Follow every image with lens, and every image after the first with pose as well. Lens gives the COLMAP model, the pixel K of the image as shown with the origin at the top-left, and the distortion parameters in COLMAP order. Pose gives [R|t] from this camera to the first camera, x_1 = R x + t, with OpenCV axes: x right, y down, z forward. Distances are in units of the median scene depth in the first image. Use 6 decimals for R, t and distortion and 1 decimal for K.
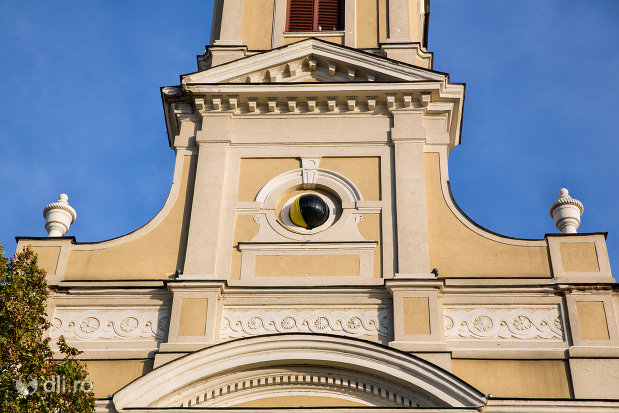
lens RADIAL K [[1222.2, 0, 309.5], [0, 1222.2, 206.5], [0, 0, 1]] dist [0.155419, 0.041814]
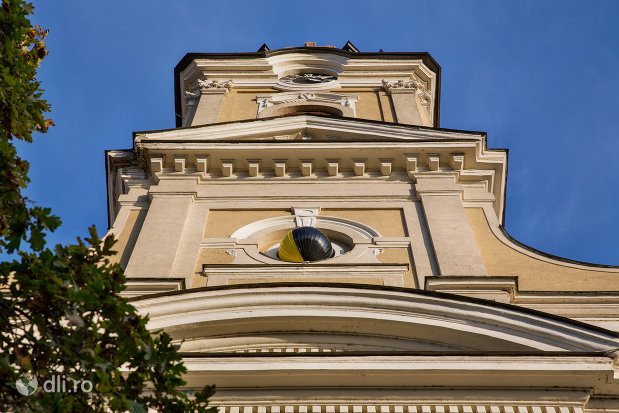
lens RADIAL K [[1222.2, 0, 309.5], [0, 1222.2, 206.5], [0, 0, 1]] dist [0.155419, 0.041814]
pose [[0.998847, 0.031141, 0.036525, -0.023108], [-0.009526, 0.874438, -0.485043, 0.303036], [-0.047044, 0.484136, 0.873727, 0.357817]]
